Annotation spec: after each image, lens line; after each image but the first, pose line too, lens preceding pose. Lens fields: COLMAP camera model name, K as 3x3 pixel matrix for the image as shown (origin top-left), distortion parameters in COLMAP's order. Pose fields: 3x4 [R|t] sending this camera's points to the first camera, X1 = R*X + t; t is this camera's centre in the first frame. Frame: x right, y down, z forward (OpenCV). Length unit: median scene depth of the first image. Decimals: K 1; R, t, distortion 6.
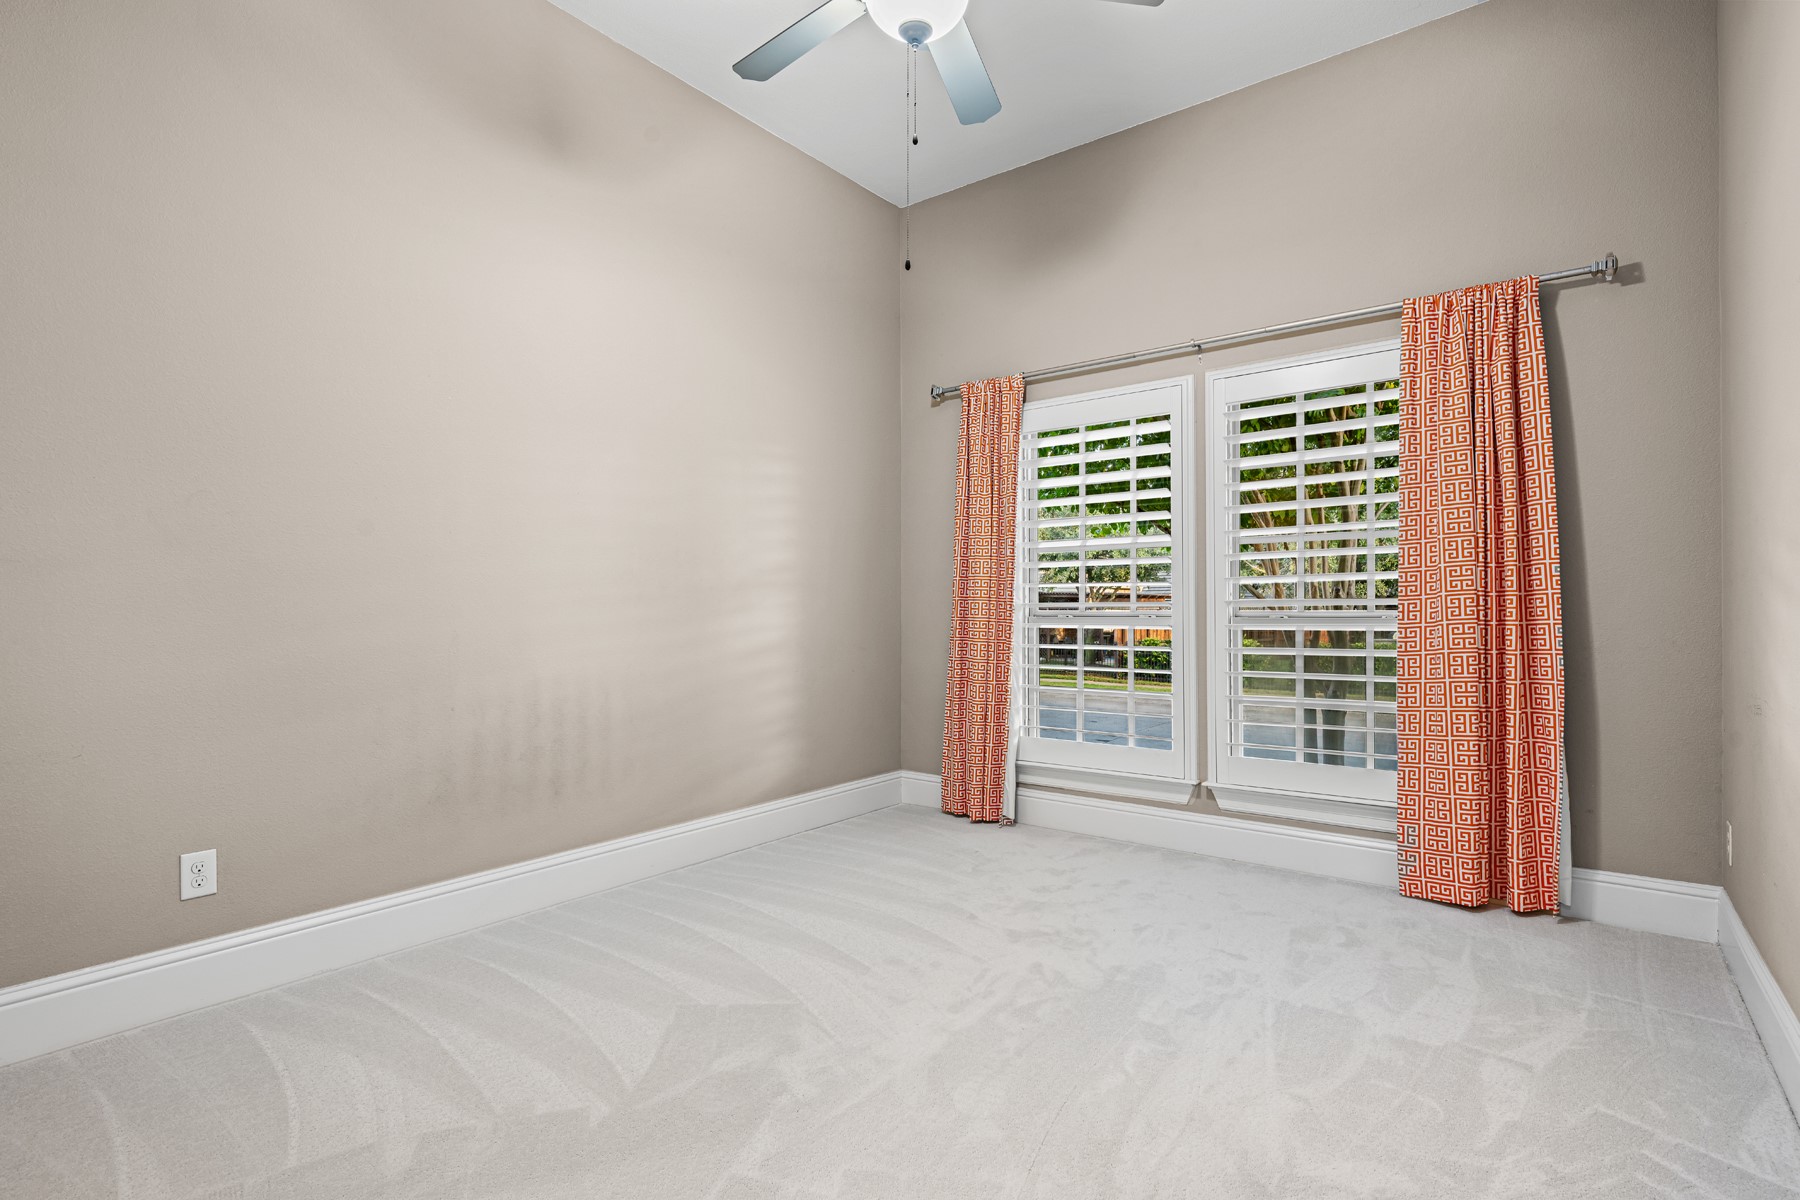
lens RADIAL K [[878.8, 0, 900.0], [0, 878.8, 600.0], [0, 0, 1]] dist [-0.001575, -0.000228]
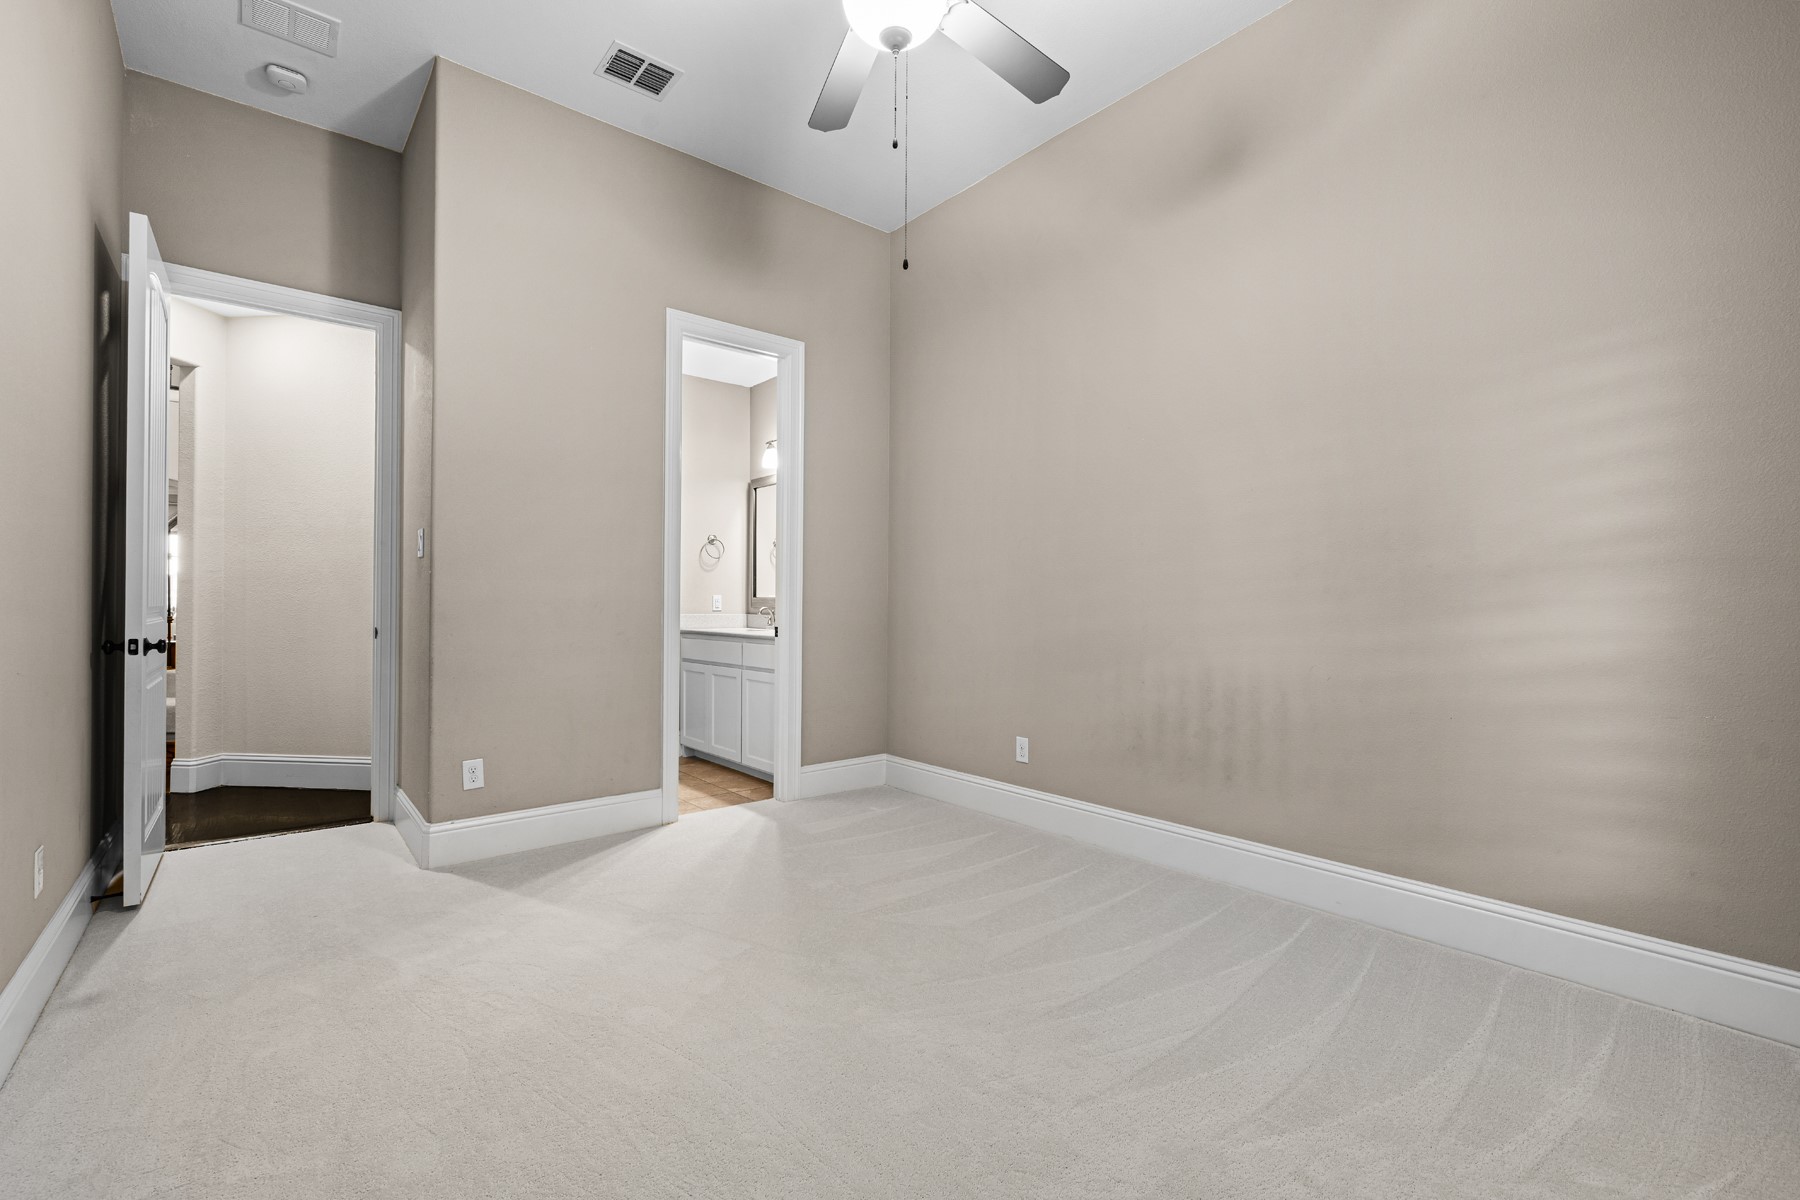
lens RADIAL K [[784.9, 0, 921.2], [0, 784.9, 590.6], [0, 0, 1]] dist [-0.002998, -0.000335]
pose [[-0.206409, -0.020038, -0.978261, 0.612718], [0.002954, 0.999773, -0.021102, 0.013064], [0.978461, -0.007246, -0.206303, 0.834142]]
